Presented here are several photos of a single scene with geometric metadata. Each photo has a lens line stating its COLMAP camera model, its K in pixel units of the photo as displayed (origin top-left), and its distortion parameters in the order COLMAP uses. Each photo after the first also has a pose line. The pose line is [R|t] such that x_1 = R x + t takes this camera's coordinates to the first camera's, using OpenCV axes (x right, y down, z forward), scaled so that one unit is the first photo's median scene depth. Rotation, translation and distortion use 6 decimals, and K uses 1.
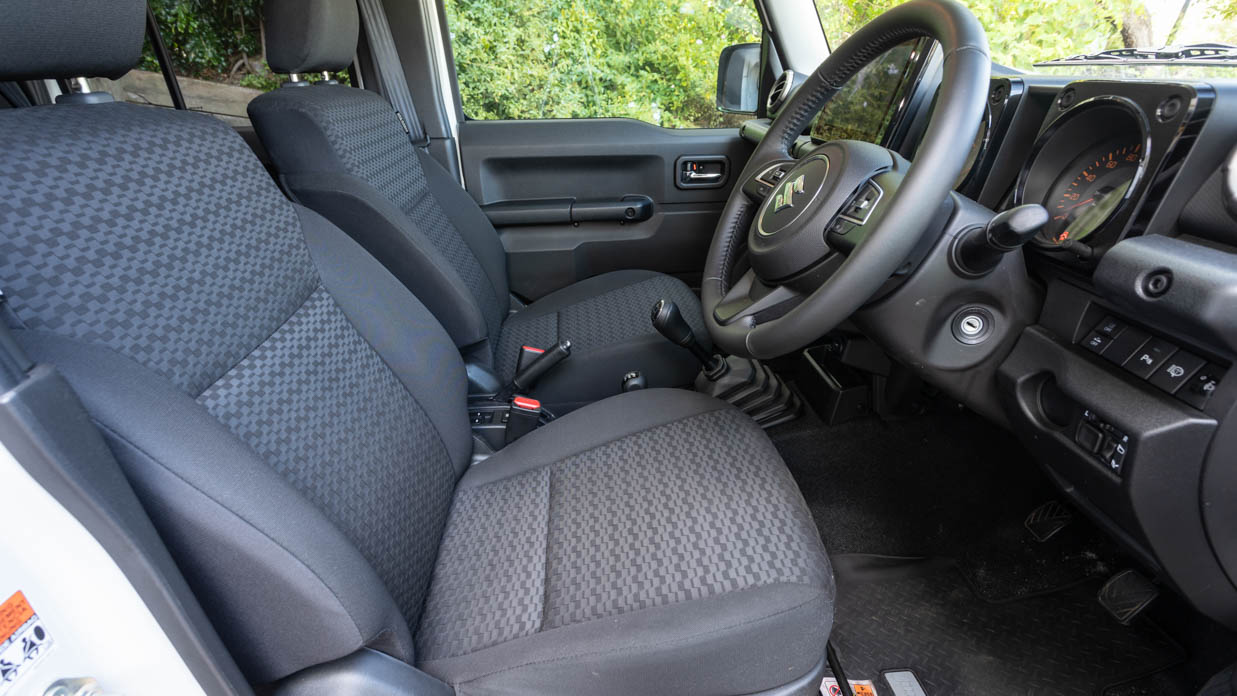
lens RADIAL K [[614.1, 0, 618.5], [0, 614.1, 348.0], [0, 0, 1]] dist [-0.004300, 0.000692]
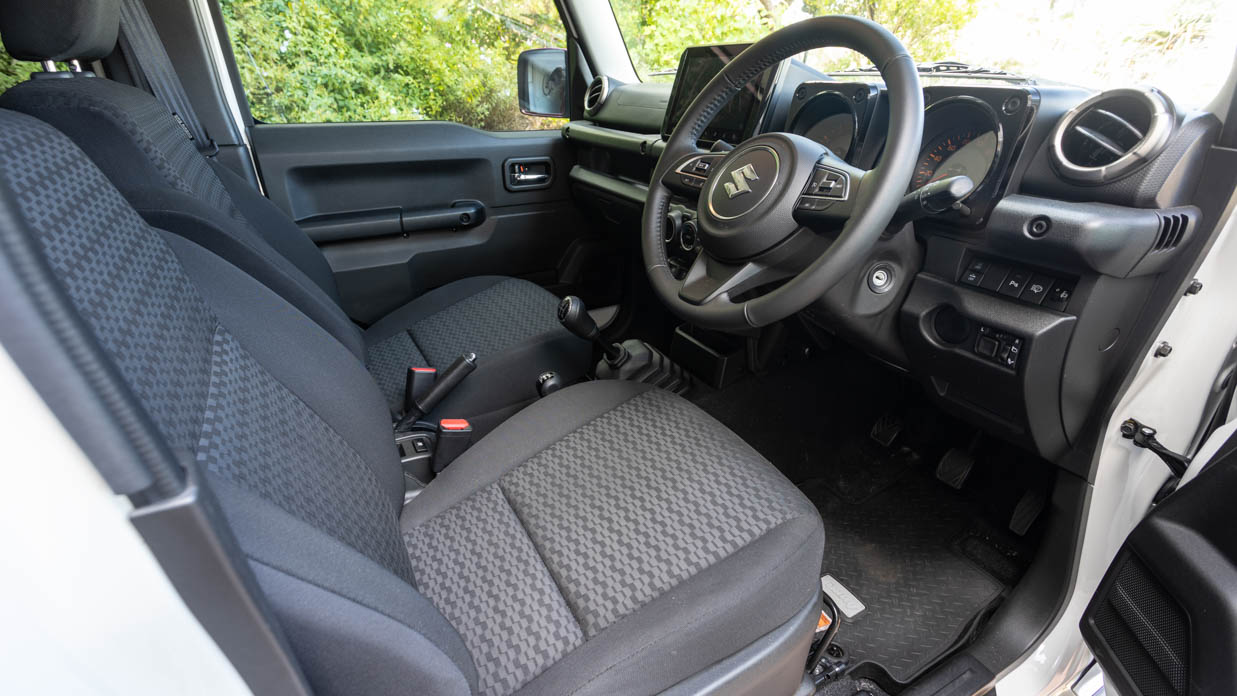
lens RADIAL K [[607.3, 0, 618.5], [0, 607.3, 348.0], [0, 0, 1]] dist [-0.004825, 0.000779]
pose [[0.899697, -0.155905, 0.407724, -0.245801], [0.158675, 0.986955, 0.027254, -0.008214], [-0.406655, 0.040175, 0.912698, 0.048745]]
